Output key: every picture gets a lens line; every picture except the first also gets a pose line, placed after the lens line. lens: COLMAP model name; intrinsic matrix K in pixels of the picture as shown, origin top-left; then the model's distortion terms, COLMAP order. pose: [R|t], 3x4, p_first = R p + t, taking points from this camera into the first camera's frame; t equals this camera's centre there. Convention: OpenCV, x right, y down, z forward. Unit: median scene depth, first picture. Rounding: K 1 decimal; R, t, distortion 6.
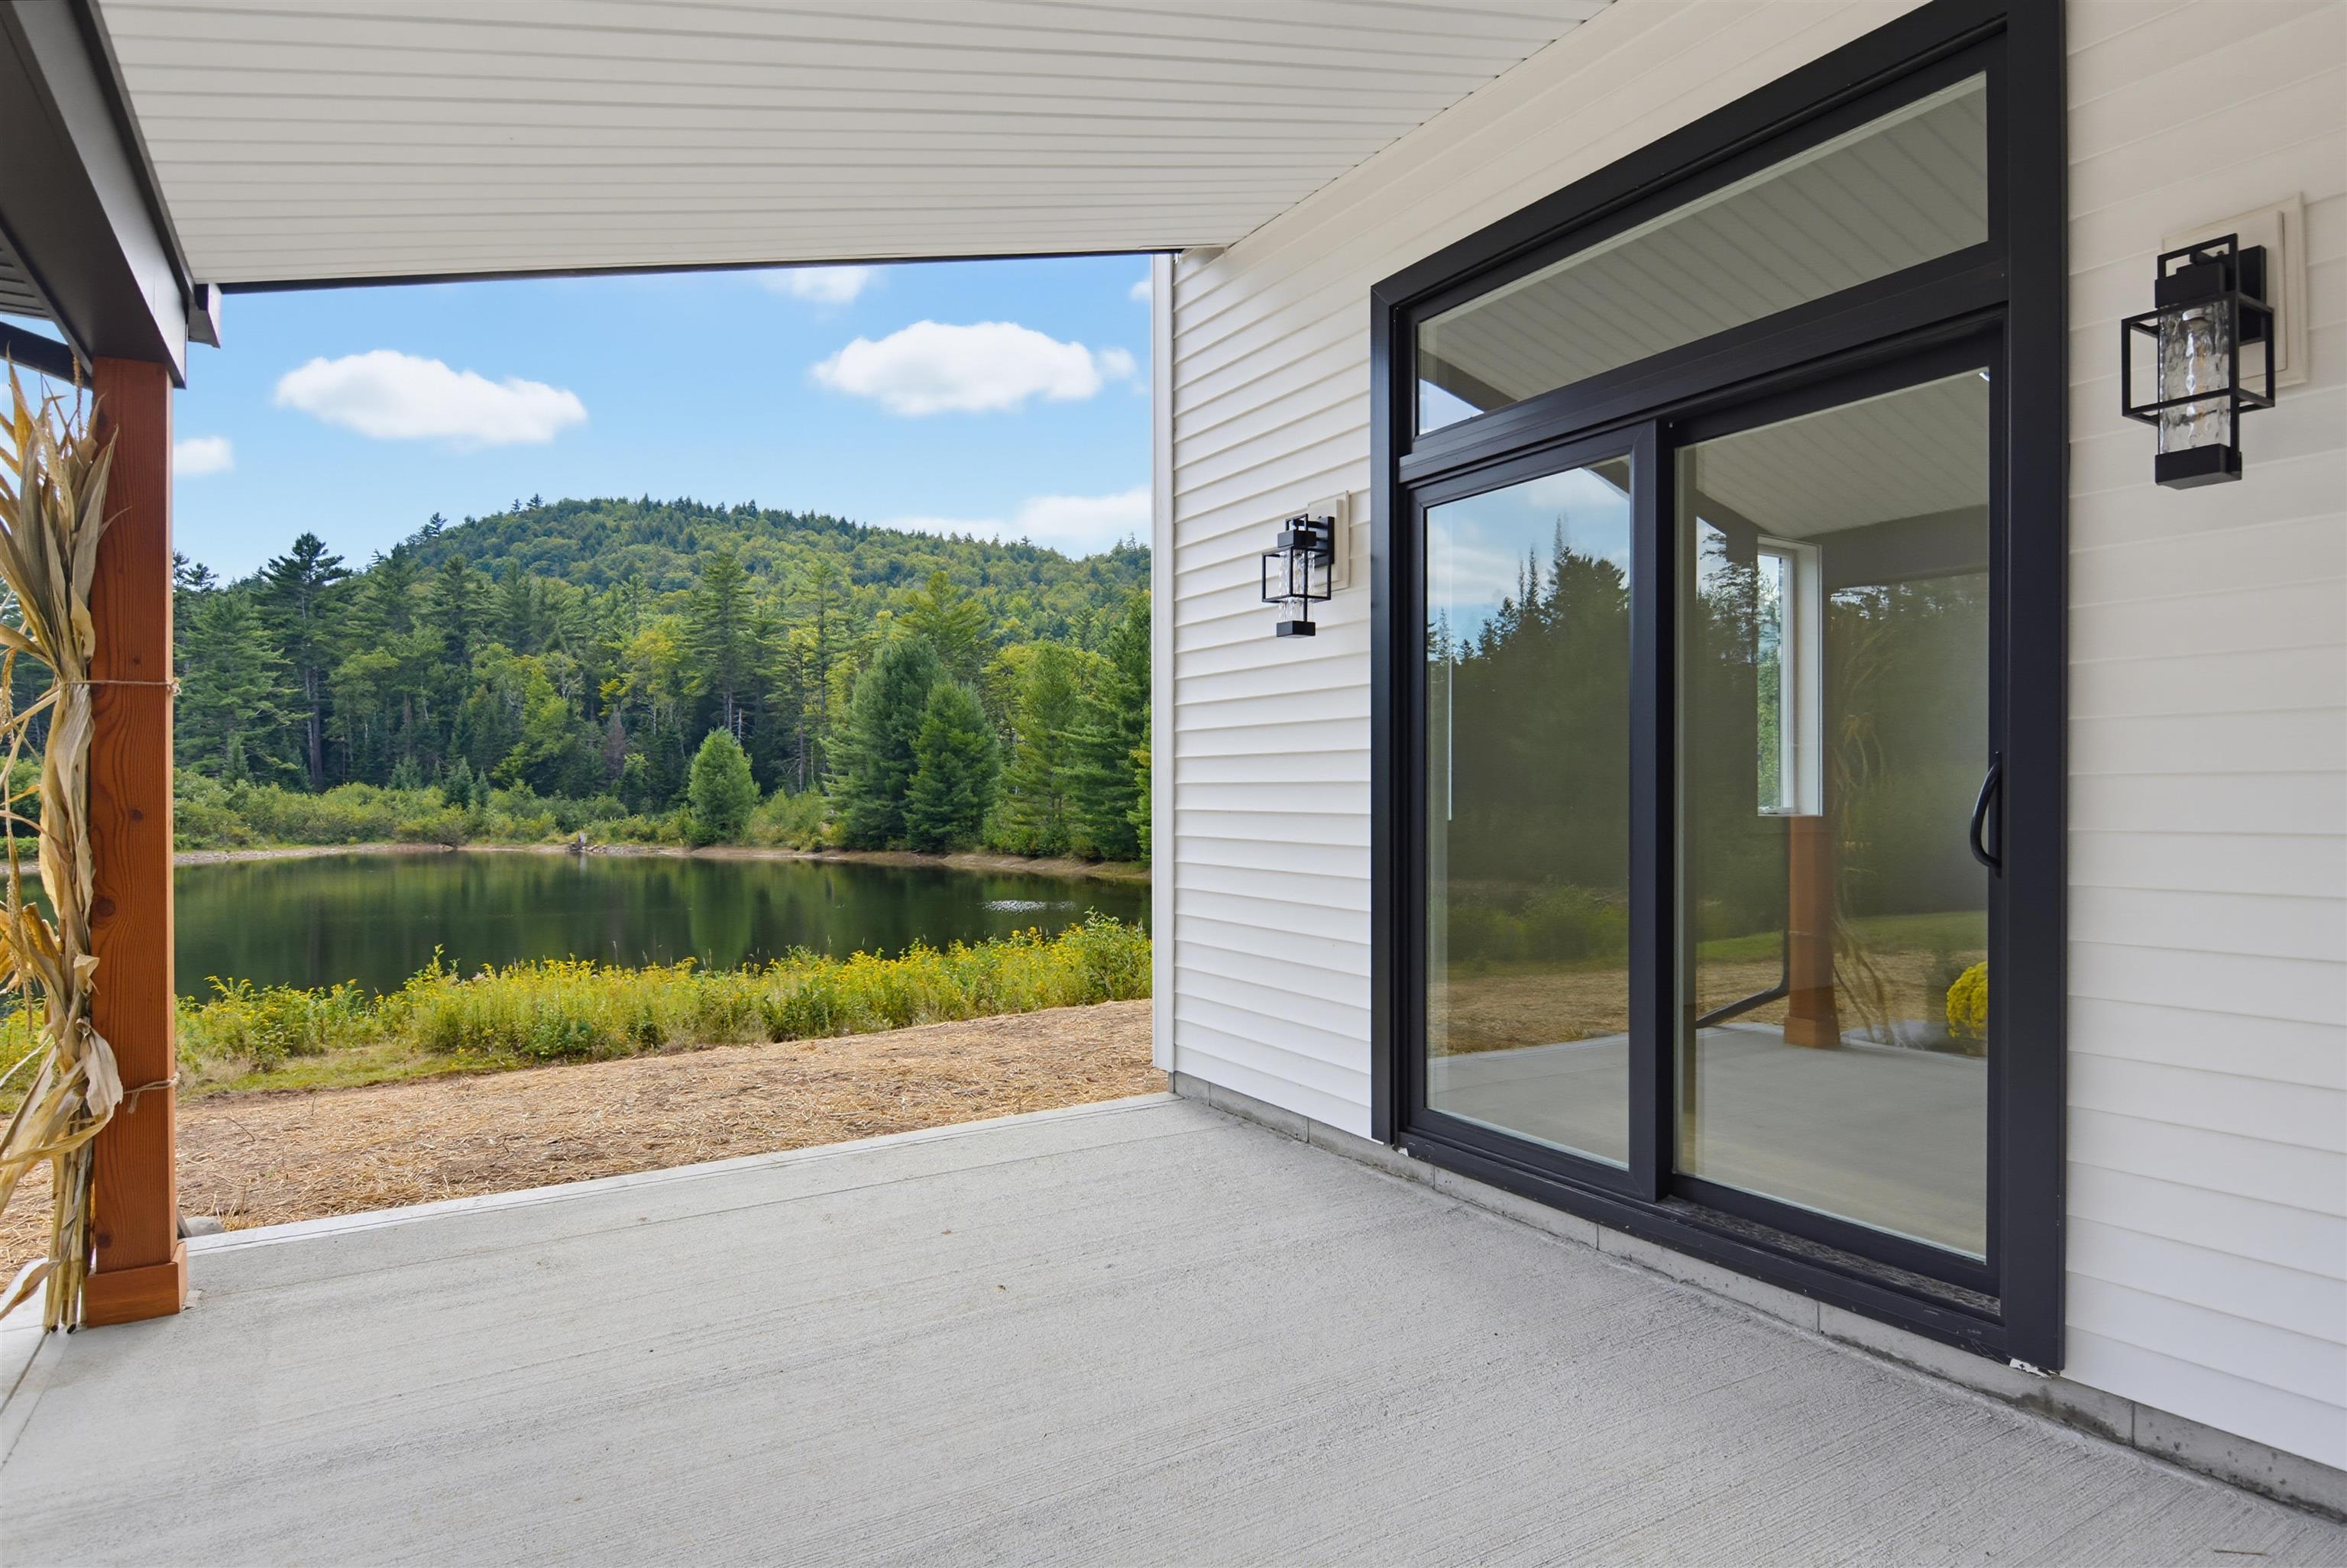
lens RADIAL K [[1304.1, 0, 1207.9], [0, 1304.1, 787.7], [0, 0, 1]] dist [-0.013369, -0.005771]
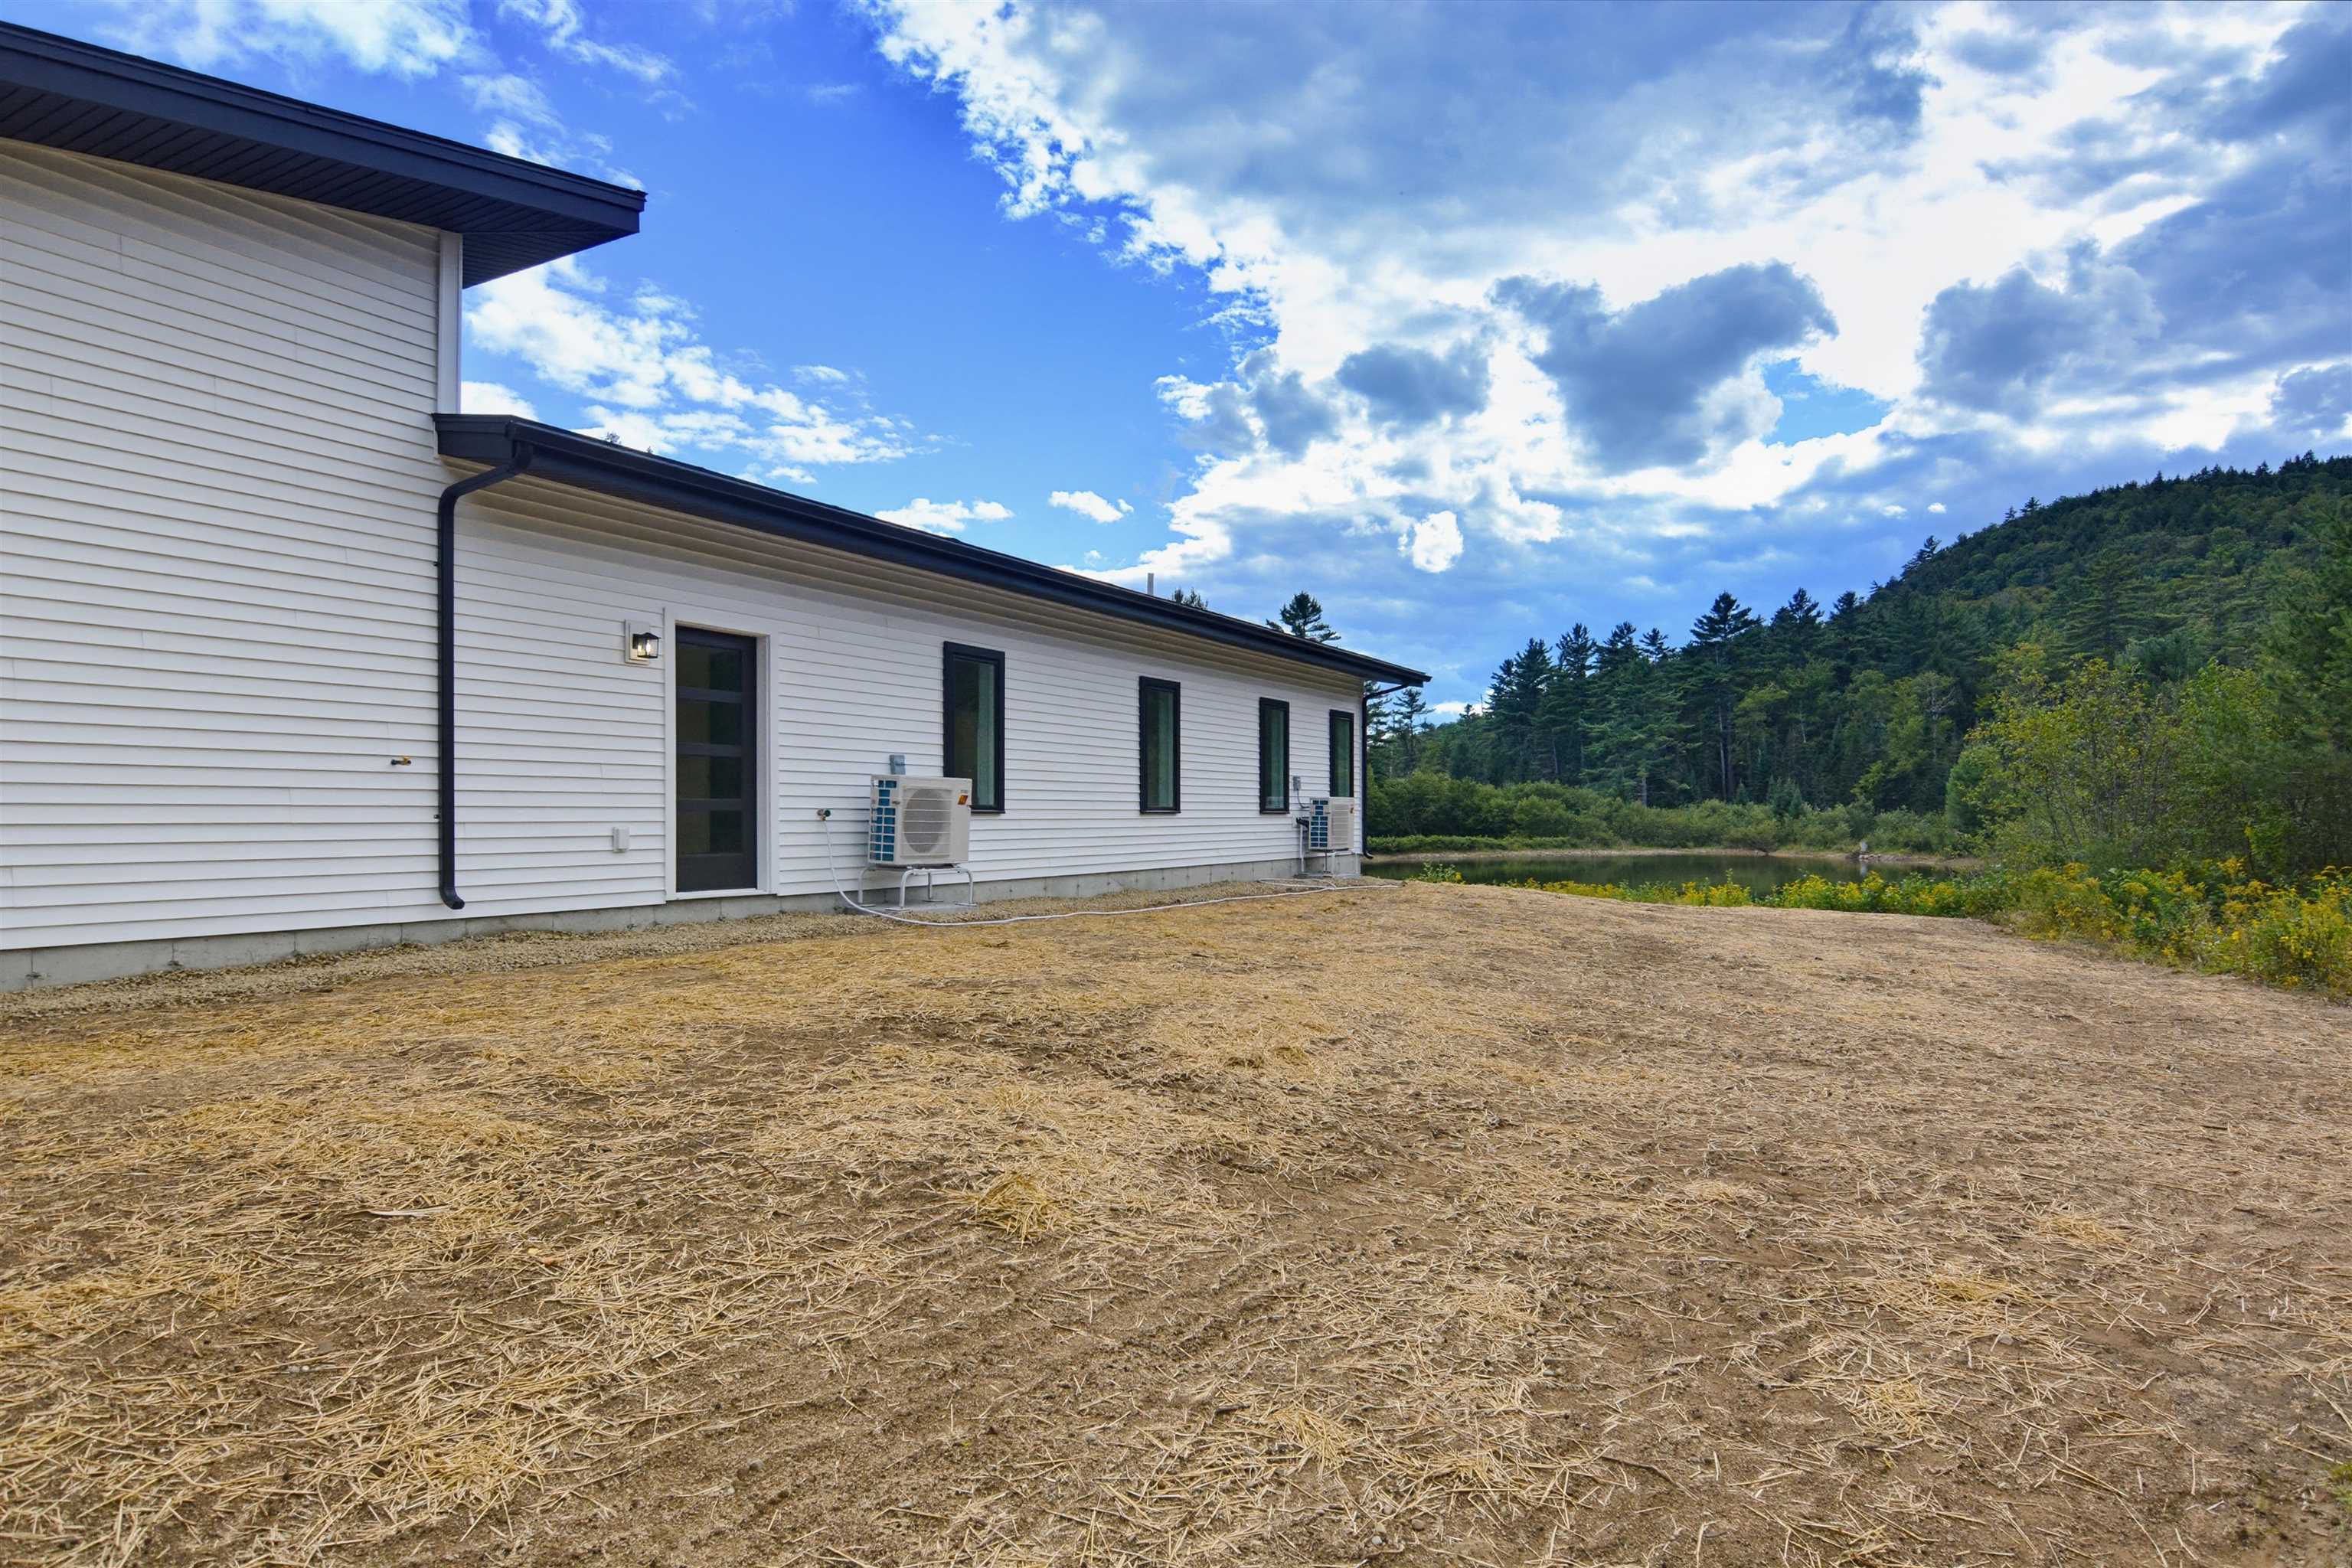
lens RADIAL K [[1307.1, 0, 1185.3], [0, 1307.1, 786.7], [0, 0, 1]] dist [-0.013369, -0.005771]
pose [[0.484940, -0.021016, -0.874295, 0.201195], [0.006449, 0.999770, -0.020455, 0.007283], [0.874524, 0.004281, 0.484964, -0.033097]]
